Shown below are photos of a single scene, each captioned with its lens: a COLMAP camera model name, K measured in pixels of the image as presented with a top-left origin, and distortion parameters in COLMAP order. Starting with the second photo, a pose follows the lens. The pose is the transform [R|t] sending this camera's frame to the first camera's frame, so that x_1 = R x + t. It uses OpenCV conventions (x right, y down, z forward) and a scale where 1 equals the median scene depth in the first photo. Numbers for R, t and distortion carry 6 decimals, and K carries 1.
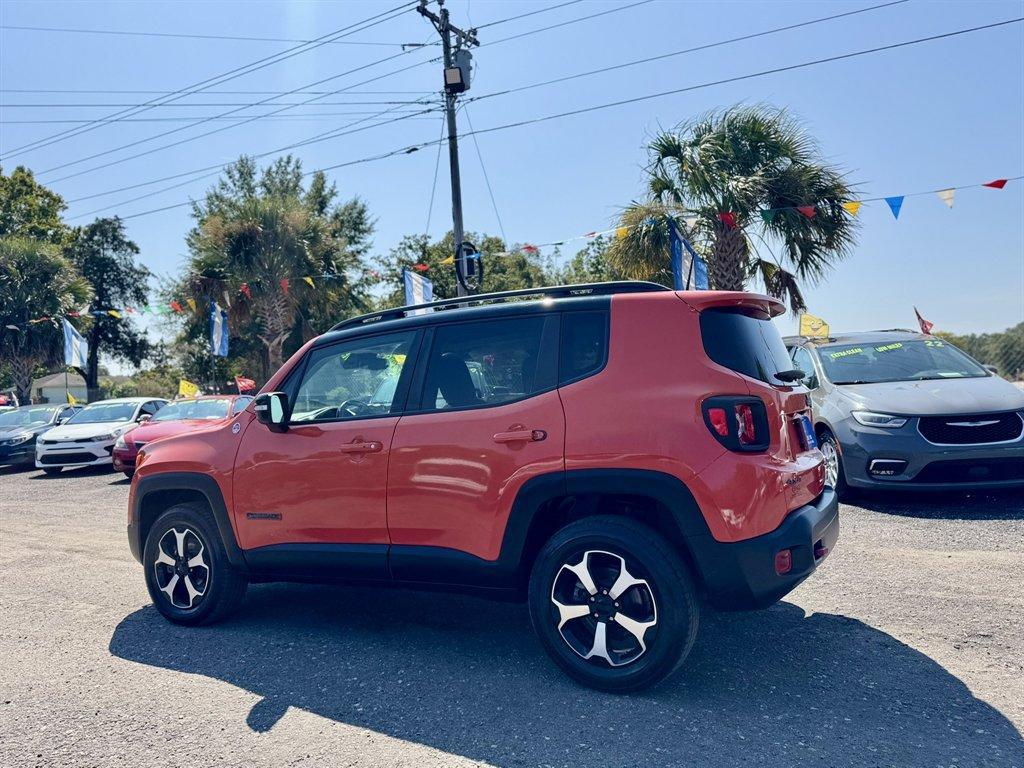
lens RADIAL K [[743.7, 0, 512.0], [0, 743.7, 384.0], [0, 0, 1]] dist [-0.007852, -0.001996]
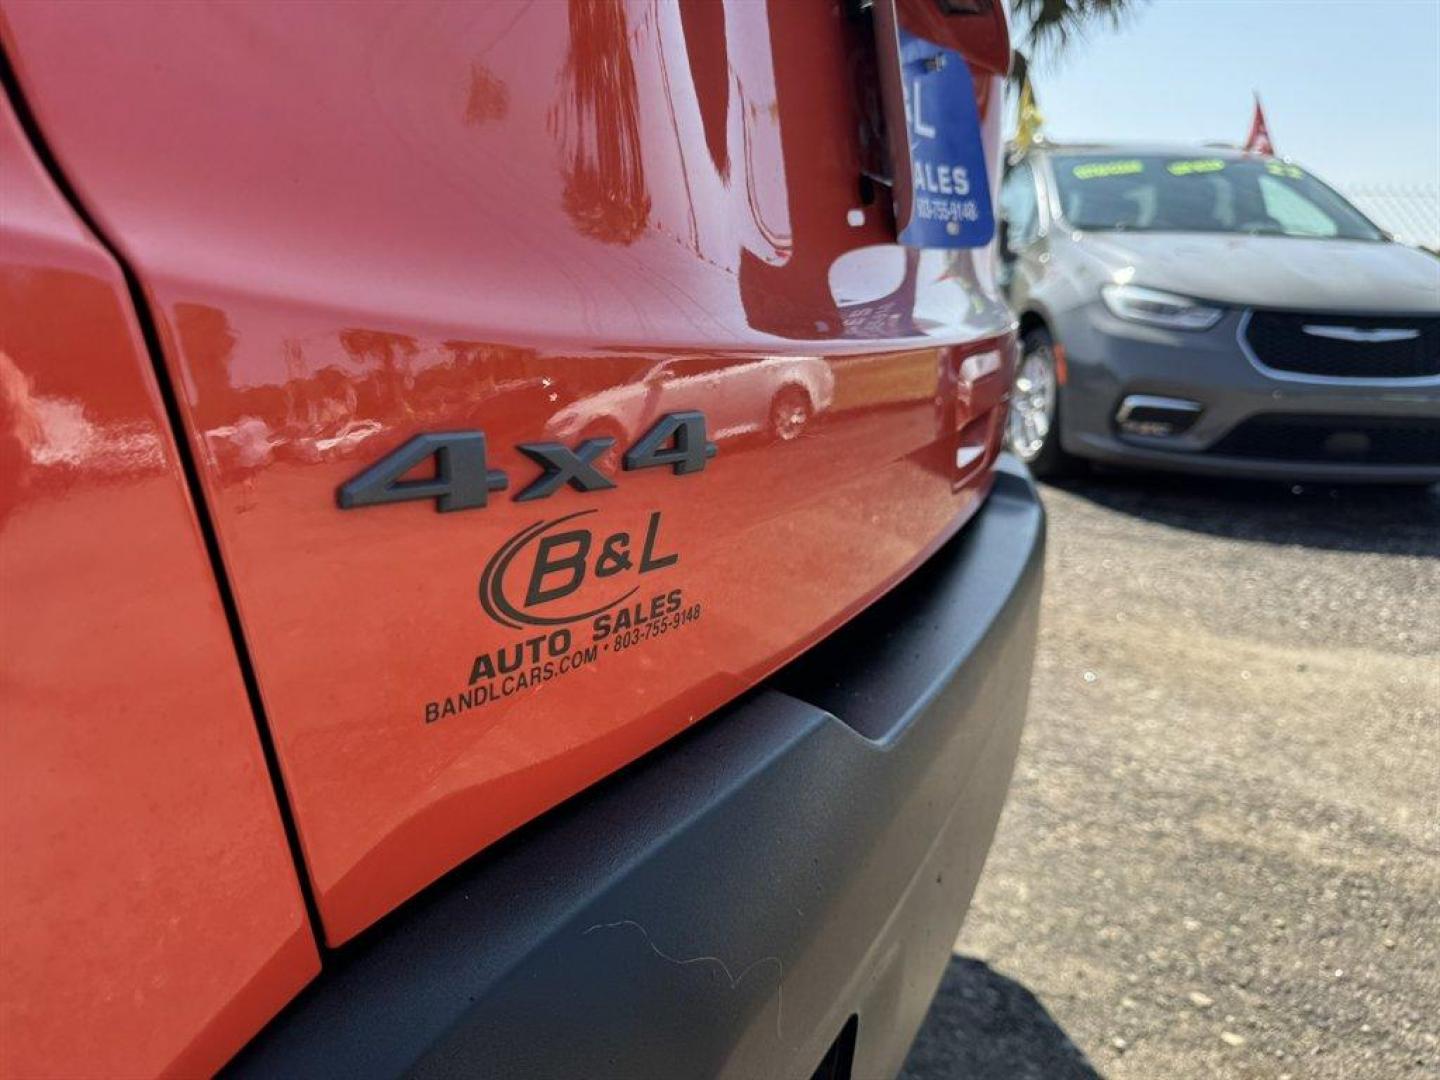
lens RADIAL K [[1045.9, 0, 720.0], [0, 1045.9, 540.0], [0, 0, 1]] dist [-0.007852, -0.001996]
pose [[0.990498, 0.057761, 0.124806, 0.169147], [-0.088649, 0.961981, 0.258328, 0.043706], [-0.105139, -0.266937, 0.957962, 0.402750]]
